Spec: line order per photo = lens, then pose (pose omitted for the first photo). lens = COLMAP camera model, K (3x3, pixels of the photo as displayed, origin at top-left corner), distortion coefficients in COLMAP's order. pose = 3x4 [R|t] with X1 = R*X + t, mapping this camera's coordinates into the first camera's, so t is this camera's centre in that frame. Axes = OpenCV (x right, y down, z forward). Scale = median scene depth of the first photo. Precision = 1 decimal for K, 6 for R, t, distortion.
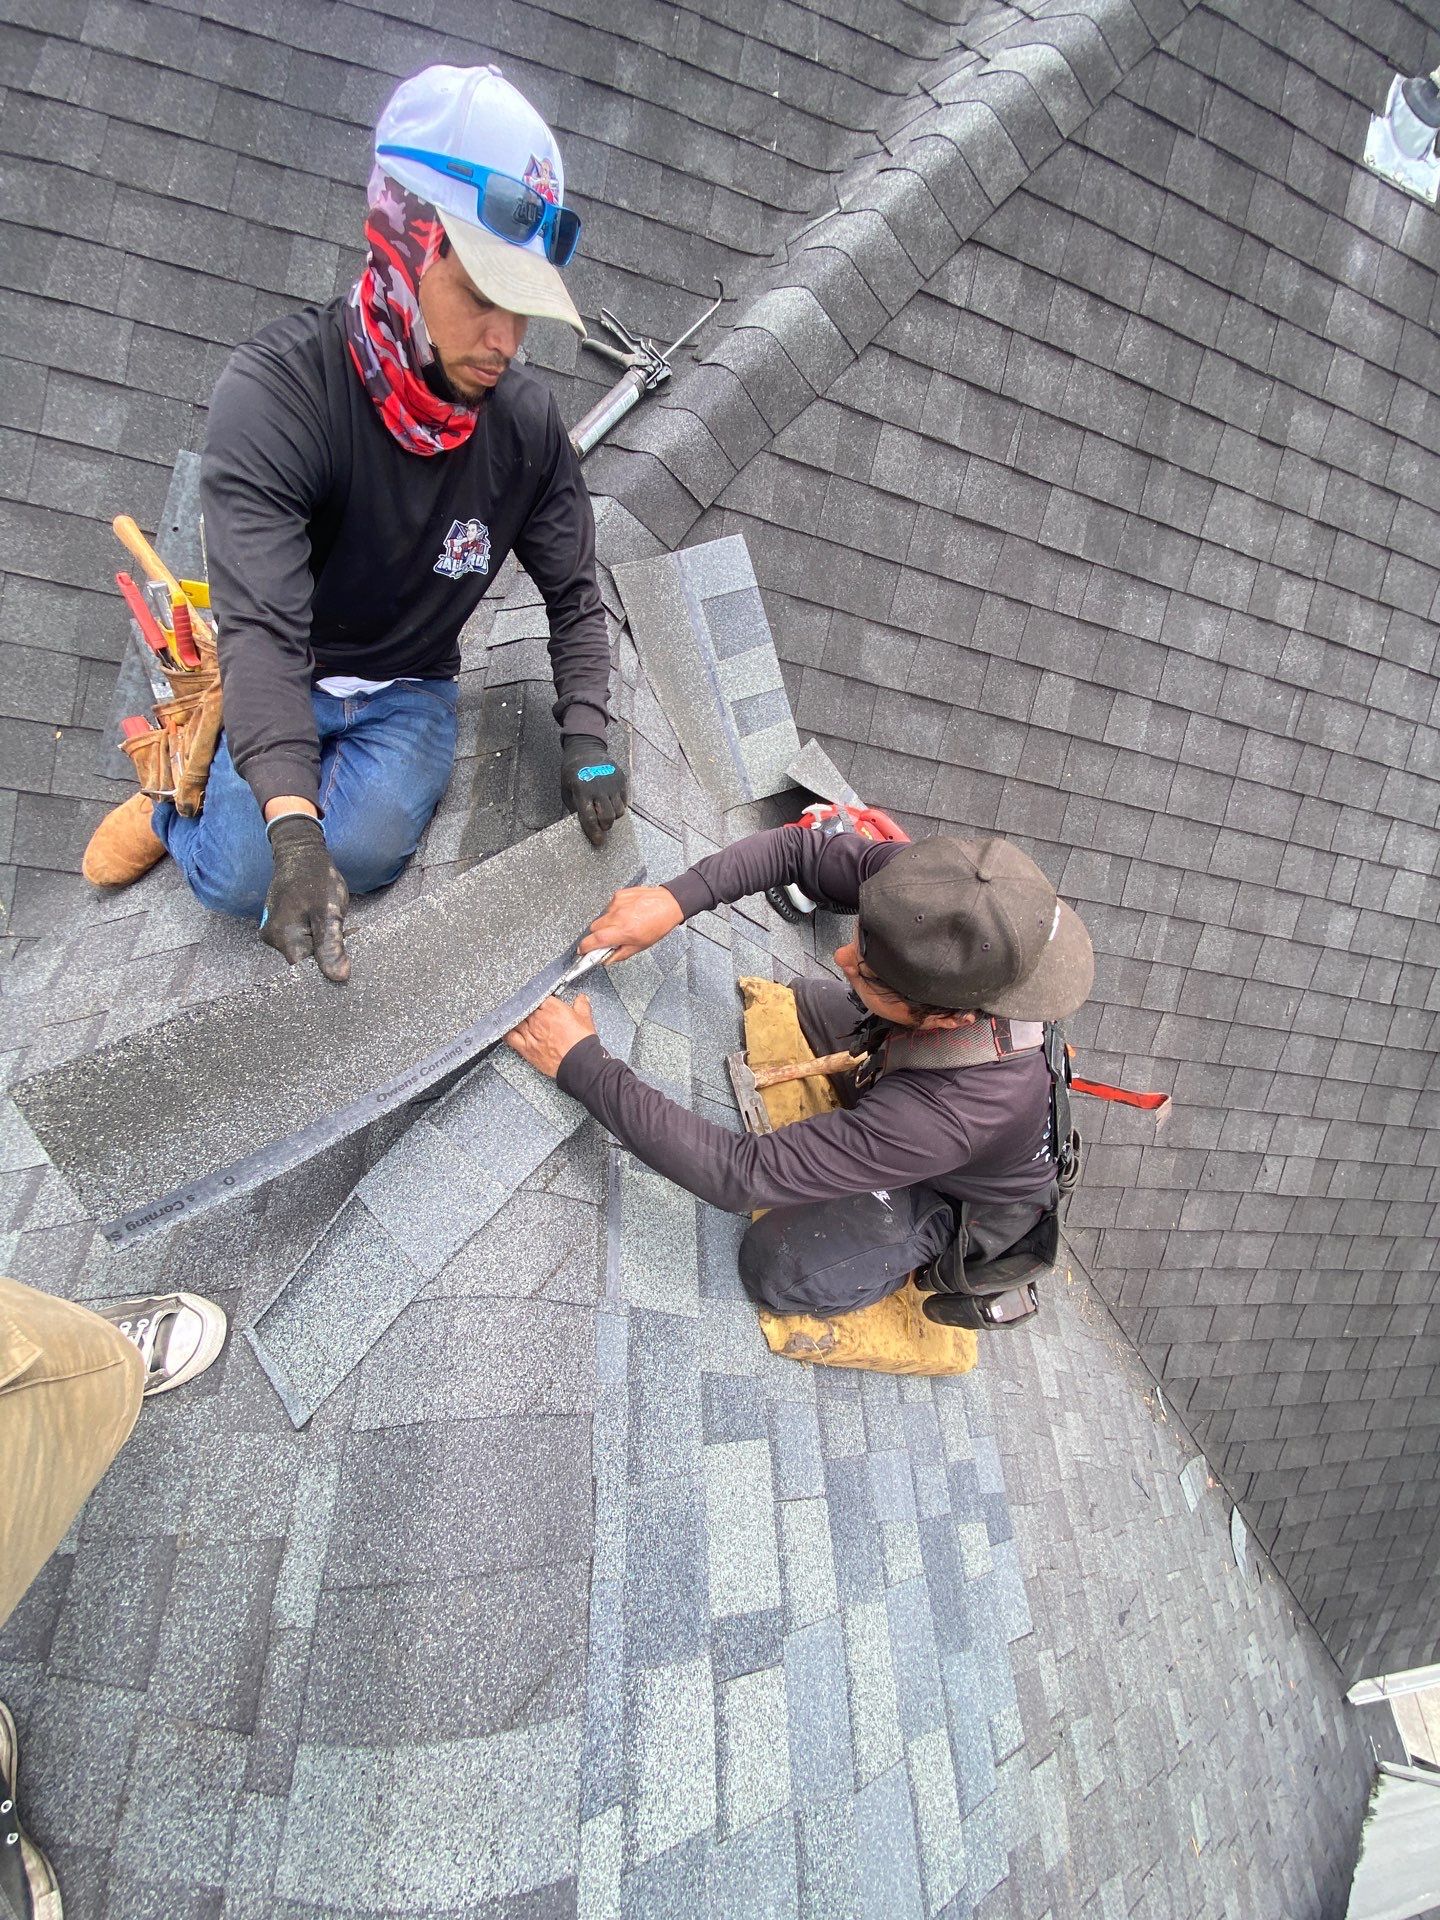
lens RADIAL K [[778.8, 0, 716.7], [0, 778.8, 954.0], [0, 0, 1]] dist [0.008567, -0.014537]
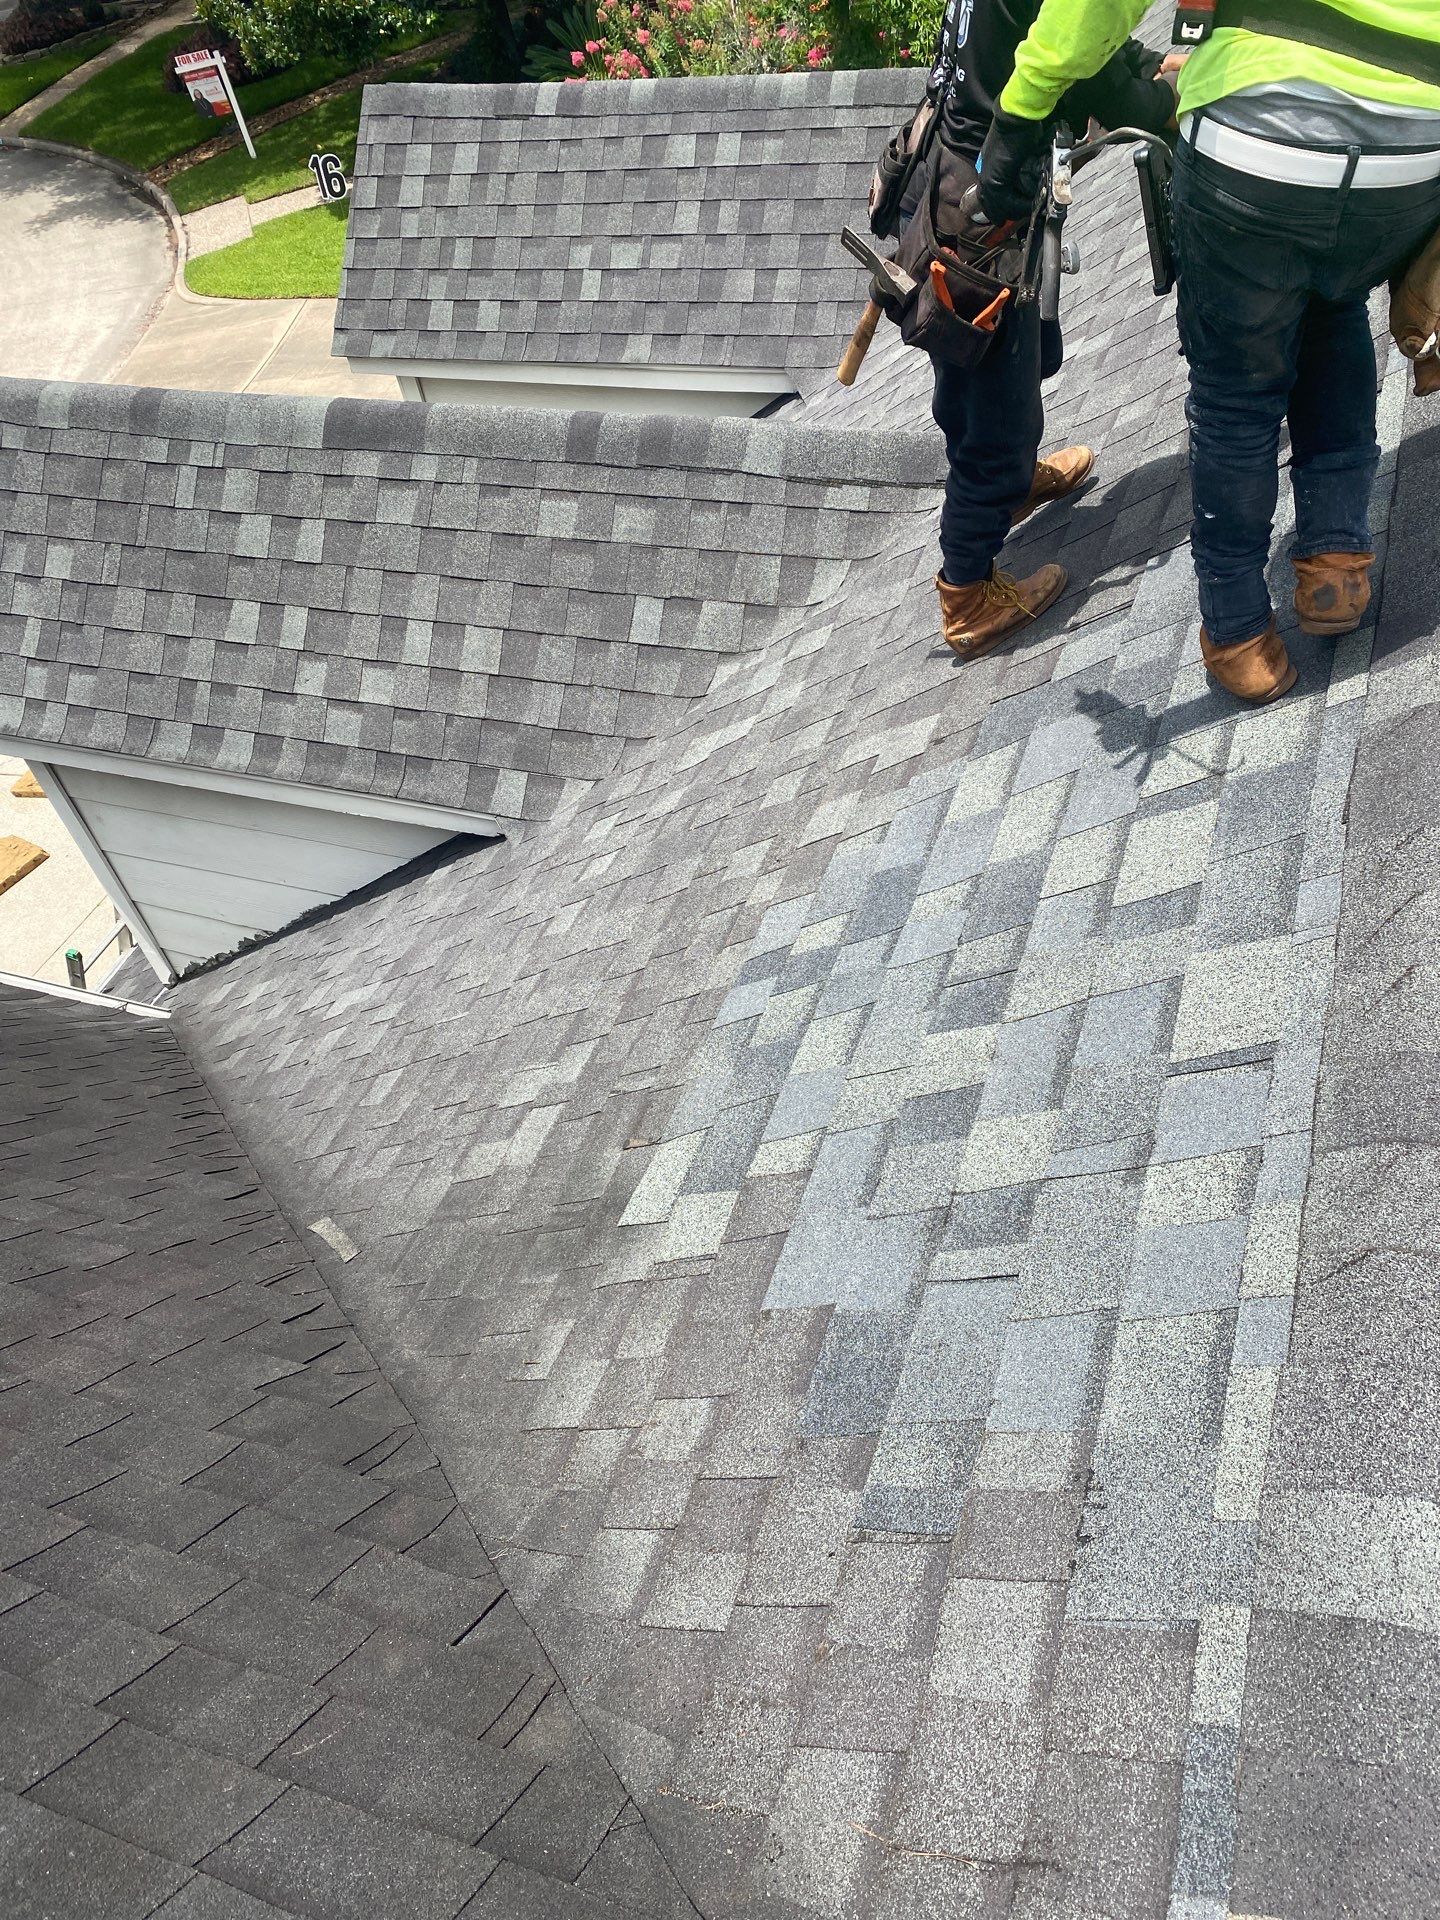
lens RADIAL K [[1470.7, 0, 736.8], [0, 1470.7, 939.9], [0, 0, 1]] dist [0.021698, -0.023543]
pose [[-0.913207, -0.387877, 0.124920, 0.171333], [0.232891, -0.245228, 0.941076, -0.866034], [-0.334388, 0.888490, 0.314277, 0.401784]]
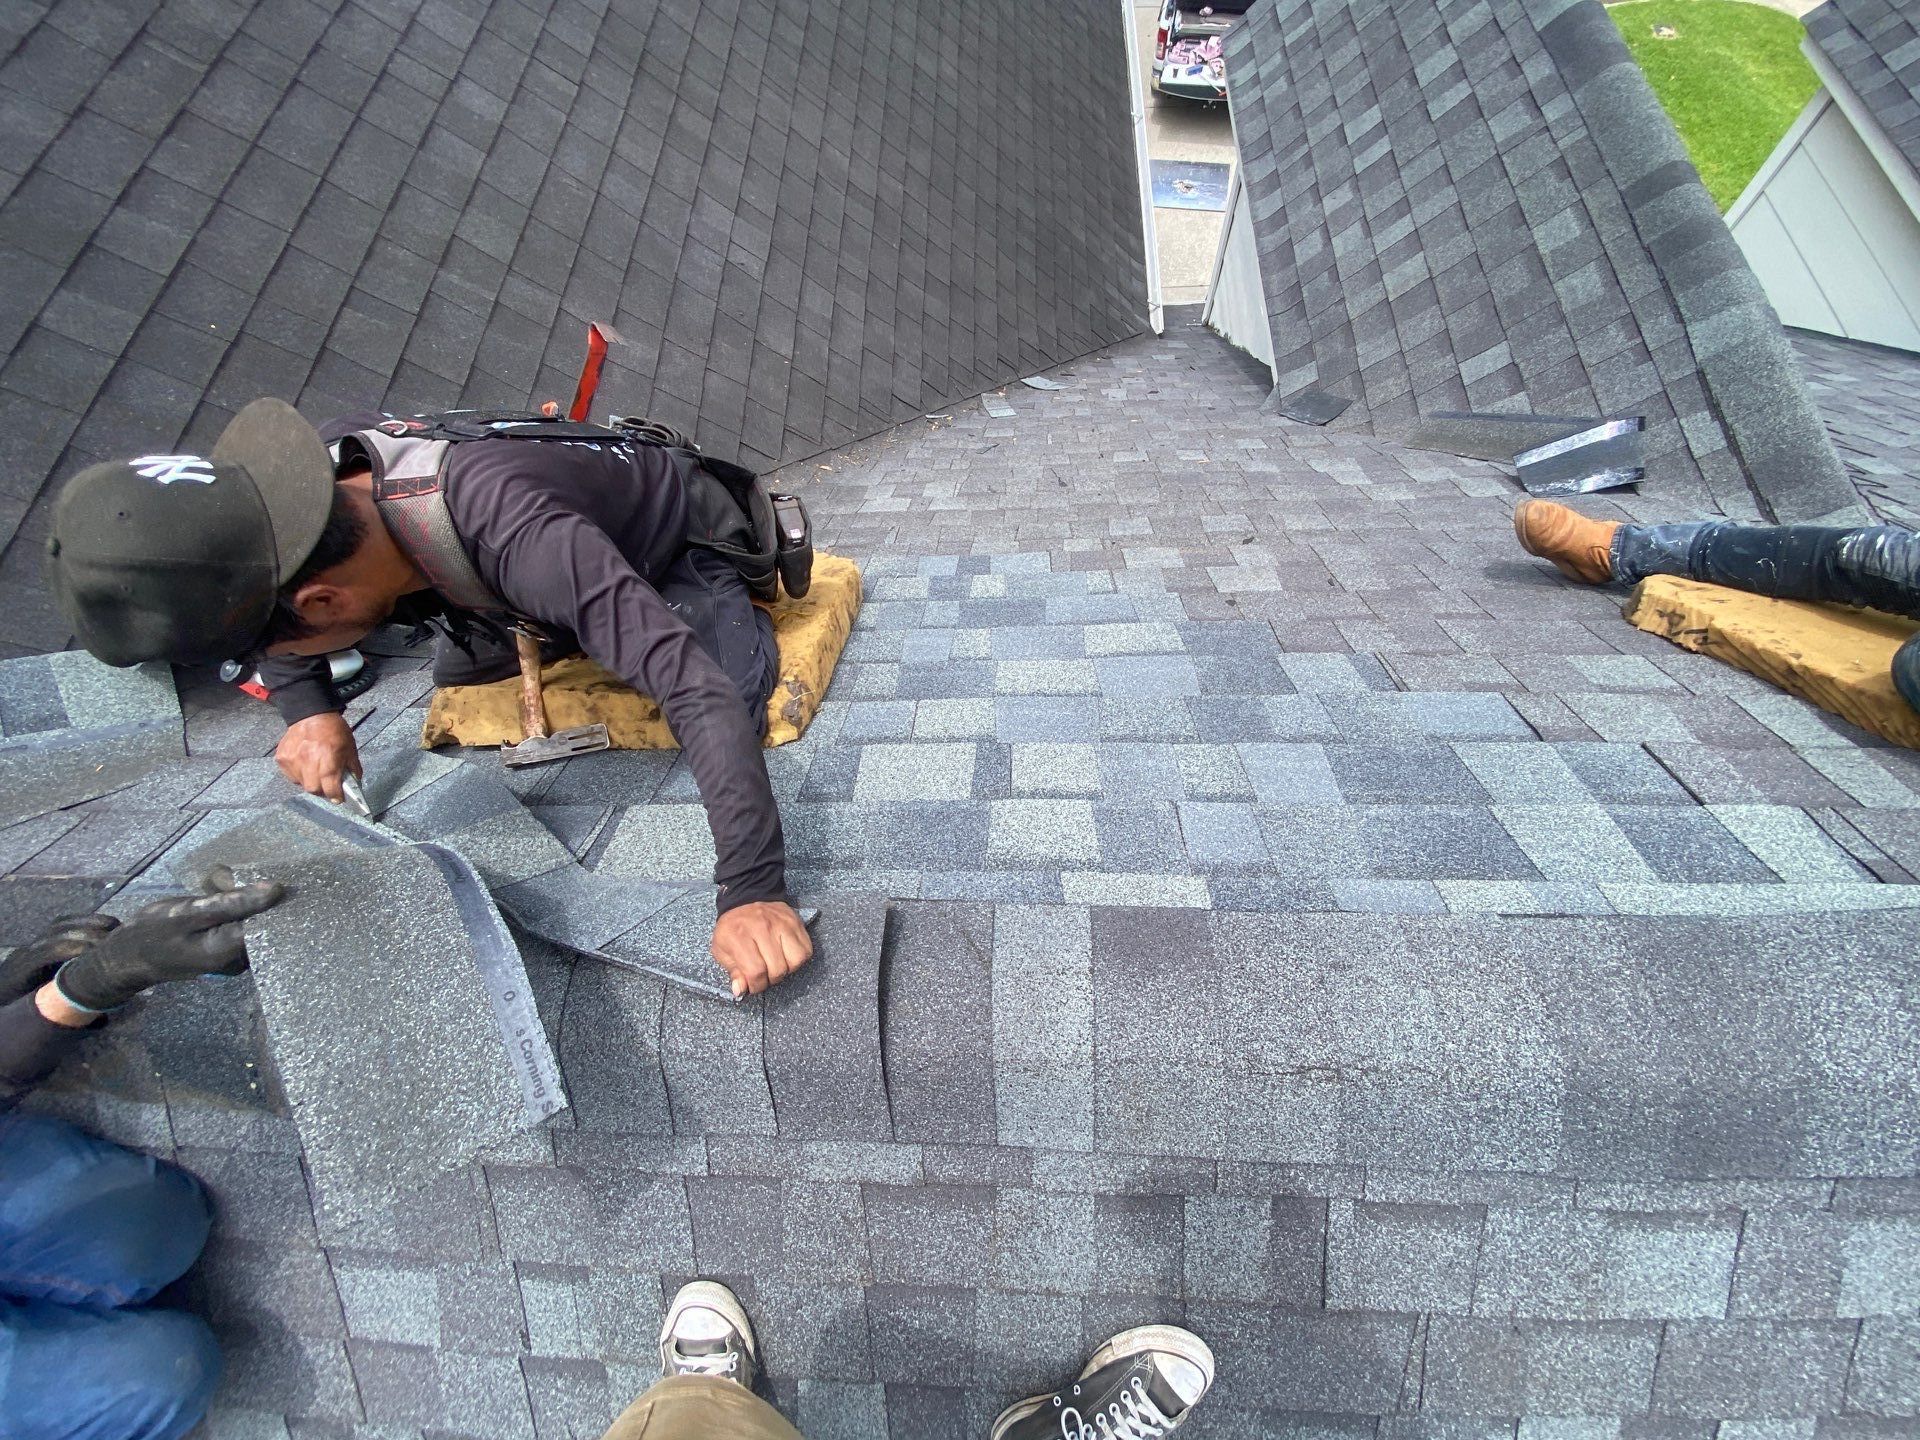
lens RADIAL K [[778.8, 0, 946.7], [0, 778.8, 725.9], [0, 0, 1]] dist [0.008567, -0.014537]
pose [[0.039114, -0.995261, 0.089026, -0.000804], [0.889138, 0.075321, 0.451399, 0.147674], [-0.455965, 0.061500, 0.887870, -0.038468]]
